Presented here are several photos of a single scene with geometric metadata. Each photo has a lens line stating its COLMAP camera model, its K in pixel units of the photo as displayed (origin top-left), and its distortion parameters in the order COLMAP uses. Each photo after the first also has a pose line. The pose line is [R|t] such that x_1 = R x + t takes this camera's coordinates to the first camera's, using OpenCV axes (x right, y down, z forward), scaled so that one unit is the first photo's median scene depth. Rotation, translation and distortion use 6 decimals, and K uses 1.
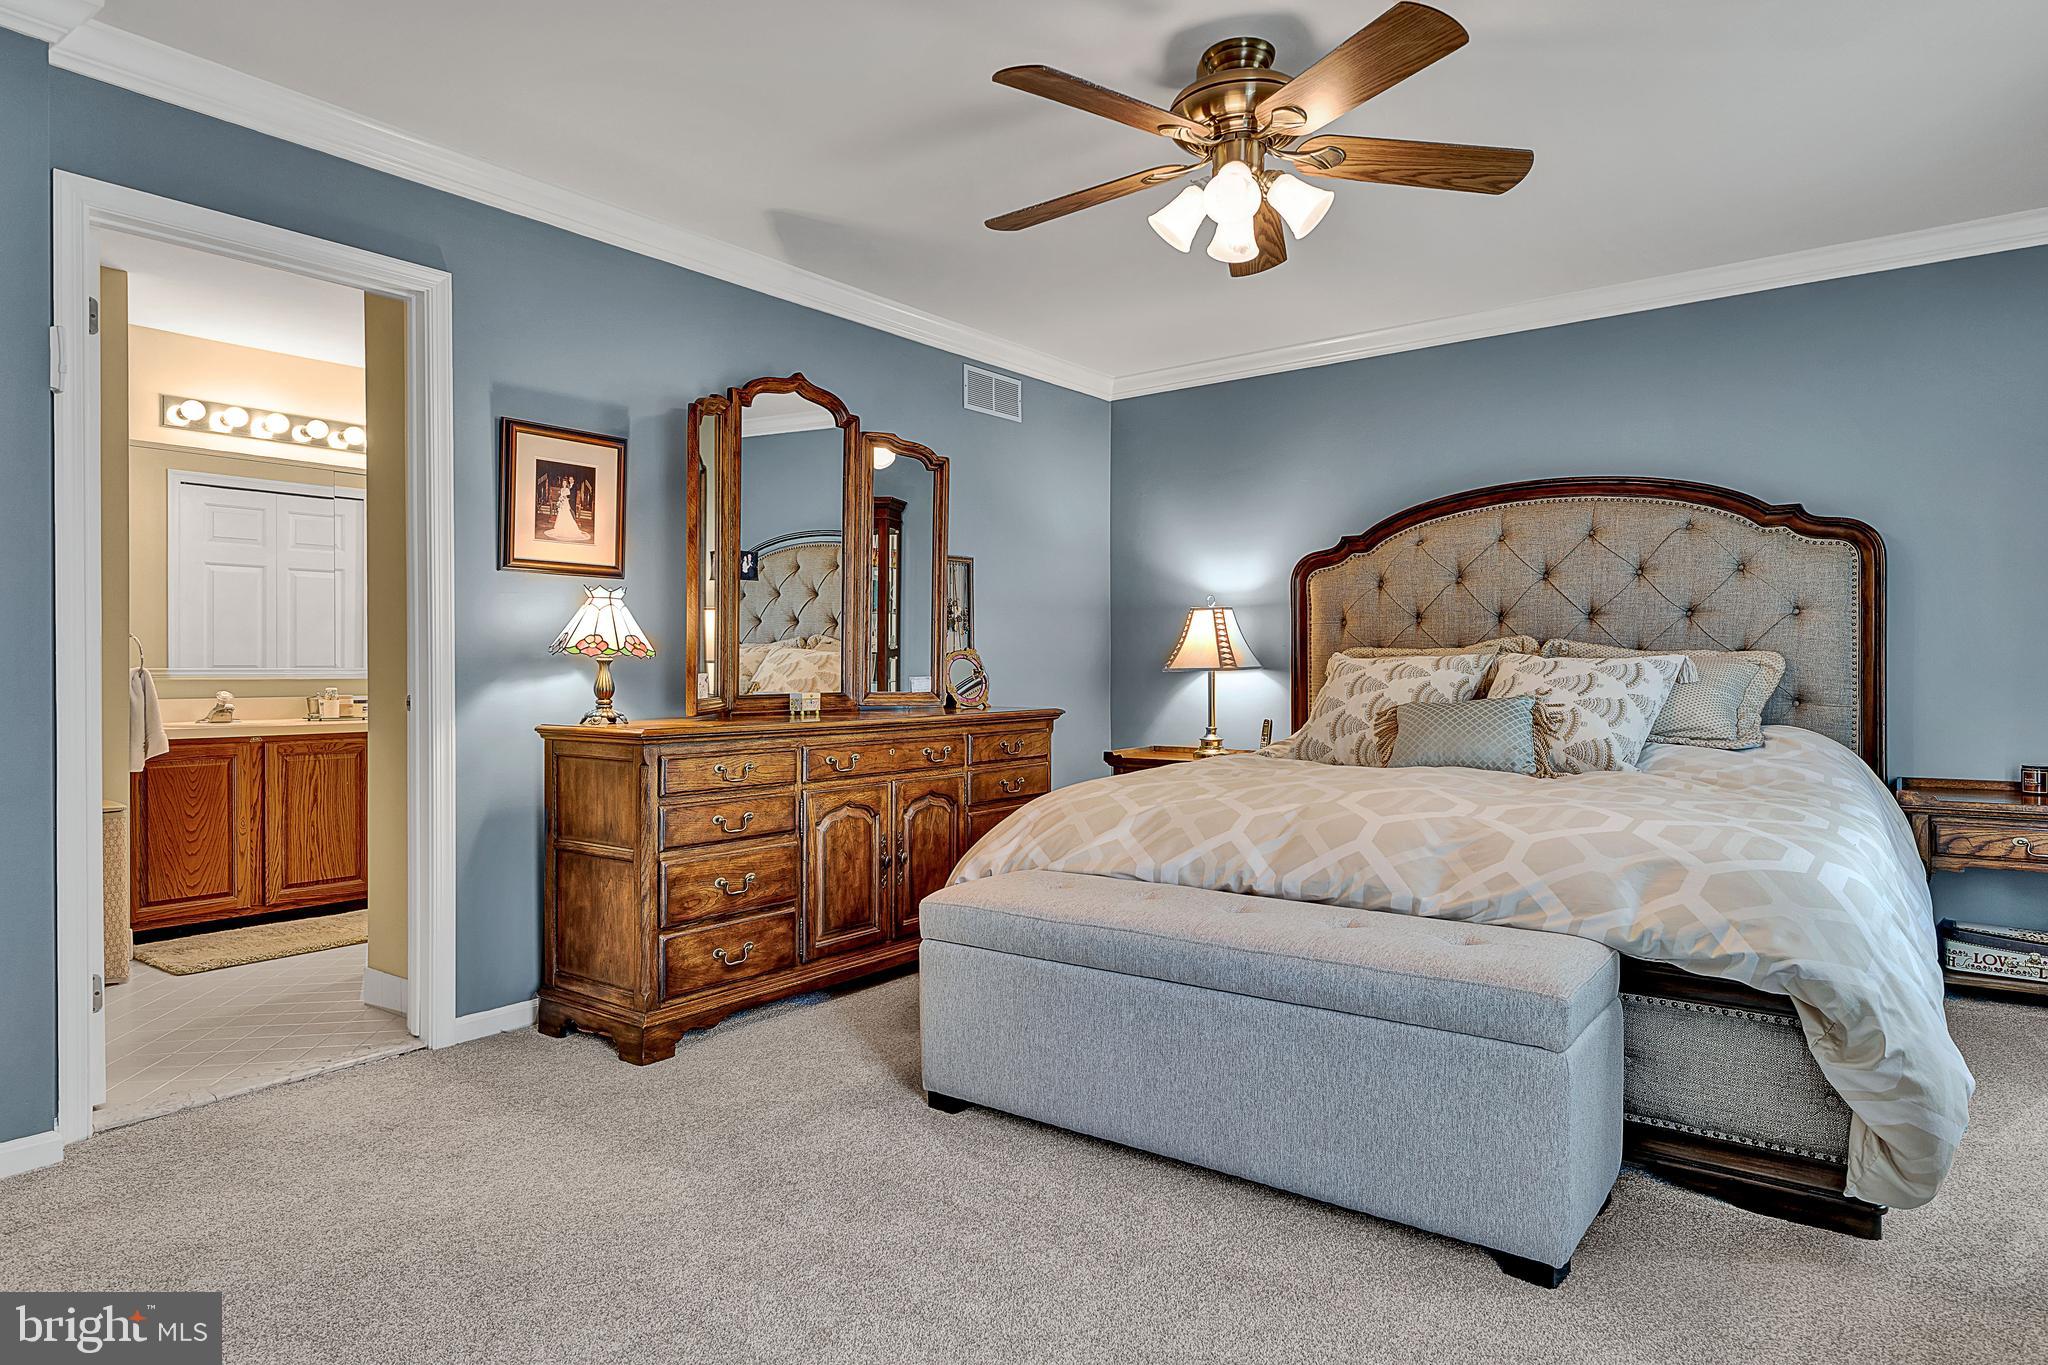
lens RADIAL K [[1204.4, 0, 1024.0], [0, 1204.4, 682.5], [0, 0, 1]] dist [-0.000096, -0.000086]
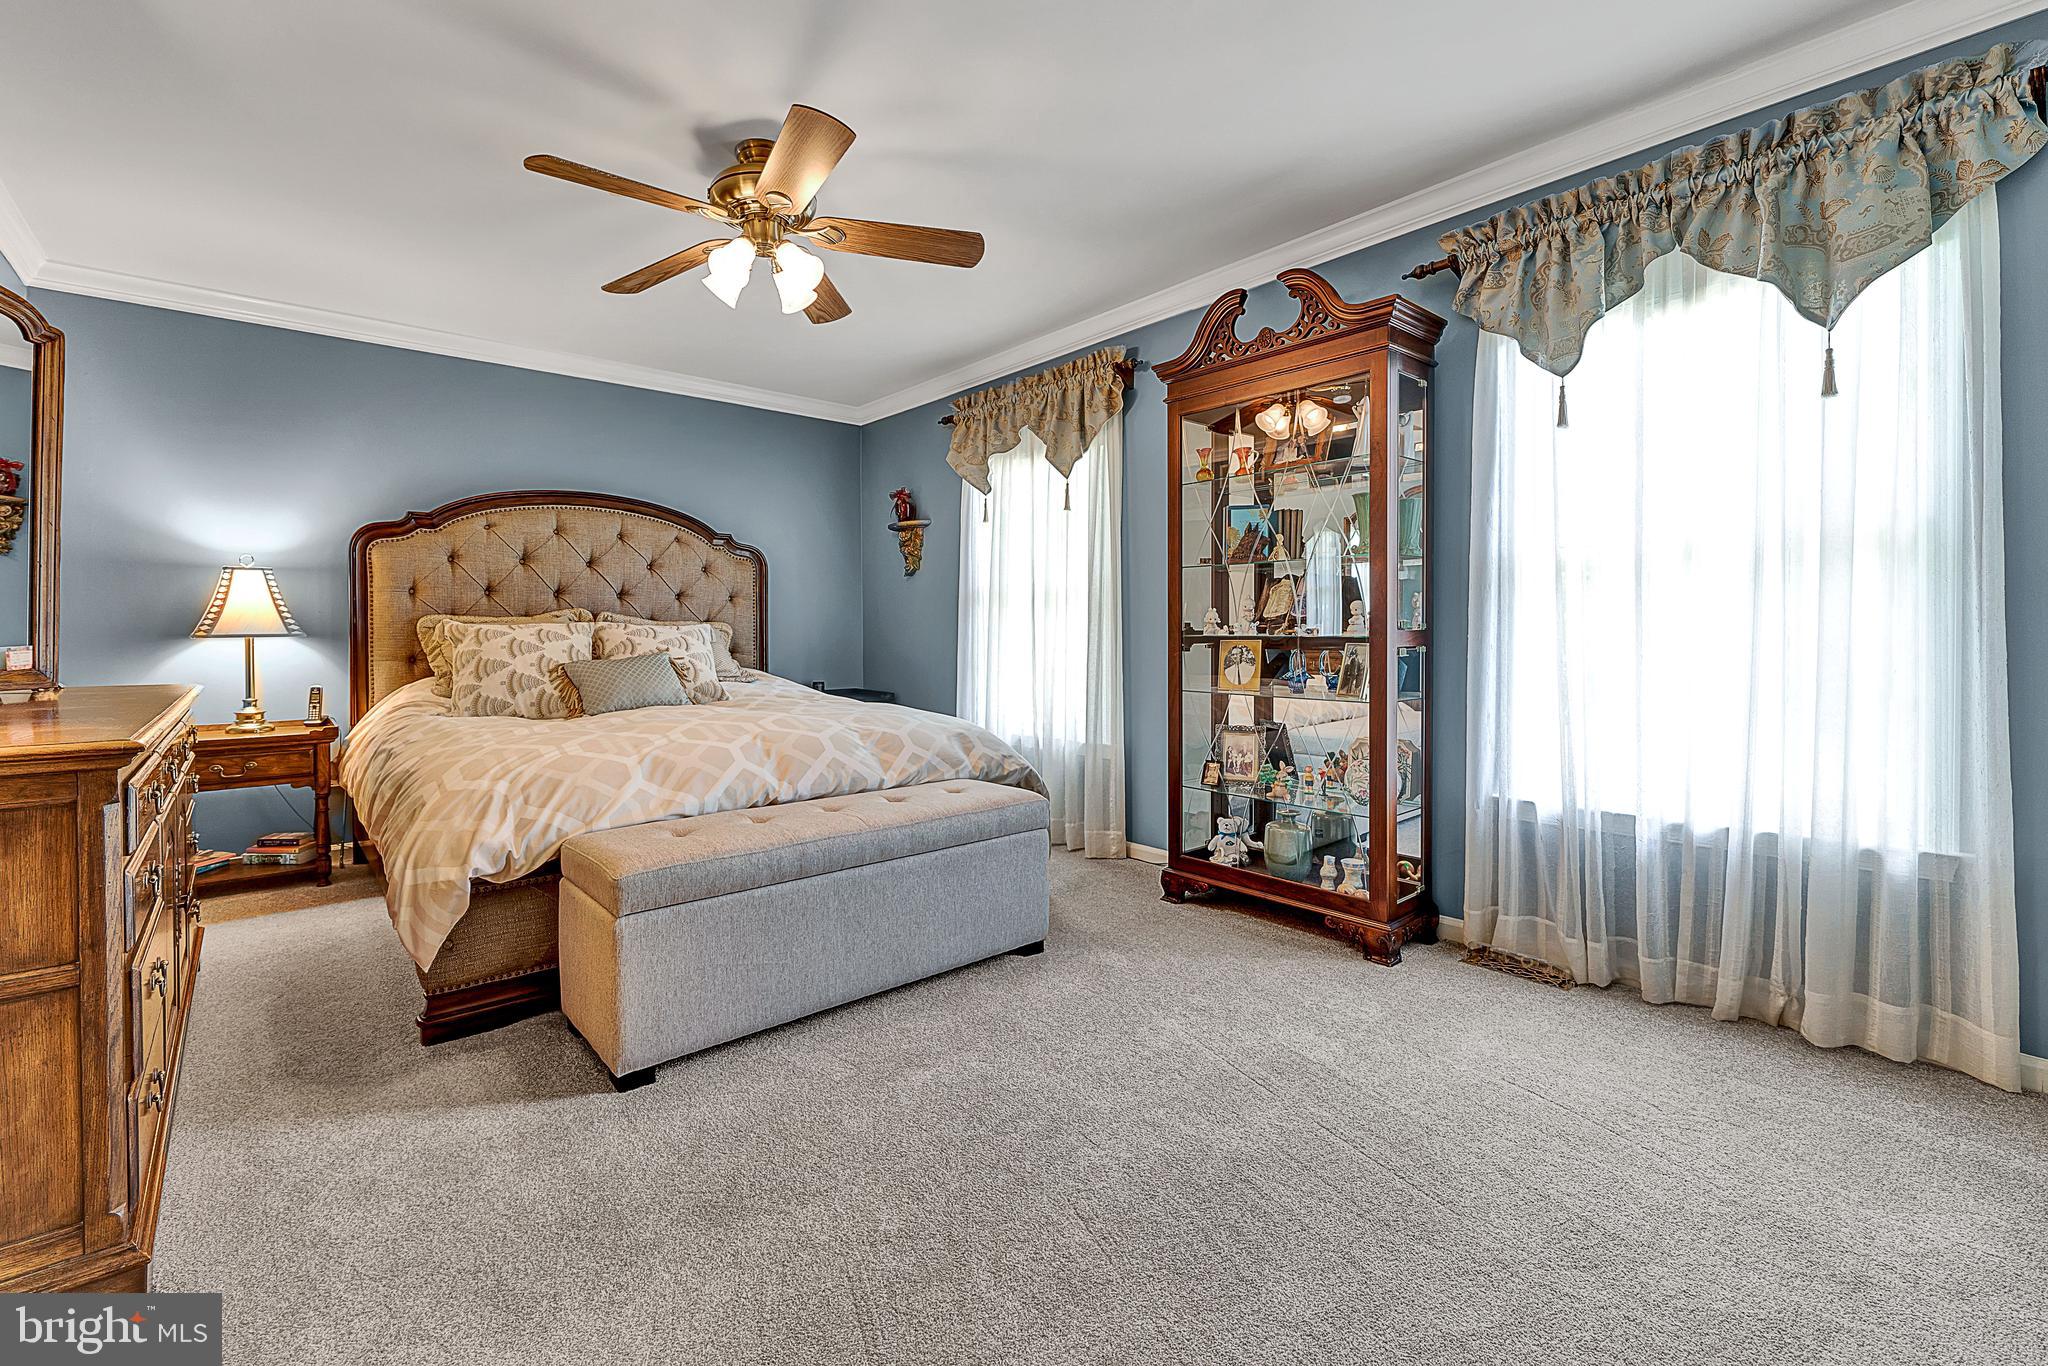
lens RADIAL K [[862.7, 0, 1027.1], [0, 862.7, 638.4], [0, 0, 1]] dist [0.003572, 0.000046]
pose [[0.203277, -0.008058, 0.979088, -0.432268], [0.015708, 0.999864, 0.004968, -0.003246], [-0.978995, 0.014370, 0.203376, 0.345853]]
